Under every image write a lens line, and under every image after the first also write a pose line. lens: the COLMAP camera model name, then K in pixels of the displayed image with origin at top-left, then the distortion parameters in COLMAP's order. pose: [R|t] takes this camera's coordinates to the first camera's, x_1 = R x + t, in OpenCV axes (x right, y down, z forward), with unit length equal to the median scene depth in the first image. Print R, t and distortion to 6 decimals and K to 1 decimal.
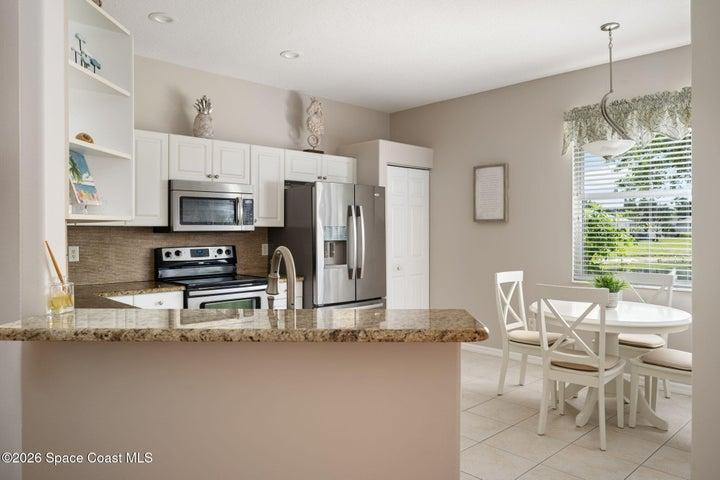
lens RADIAL K [[499.3, 0, 364.9], [0, 499.3, 238.1], [0, 0, 1]] dist [-0.019911, 0.006334]
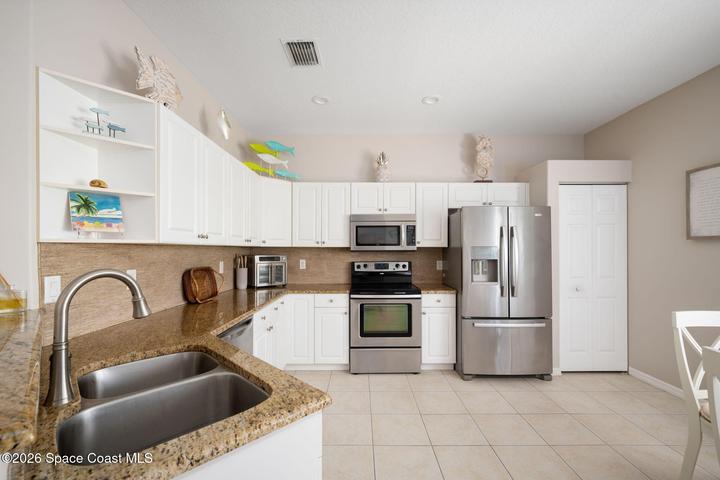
lens RADIAL K [[320.3, 0, 357.3], [0, 320.3, 248.0], [0, 0, 1]] dist [0.001355, -0.000656]
pose [[0.724778, -0.004725, -0.688967, 0.219009], [-0.011543, 0.999753, -0.019000, -0.003232], [0.688886, 0.021723, 0.724544, 0.298283]]
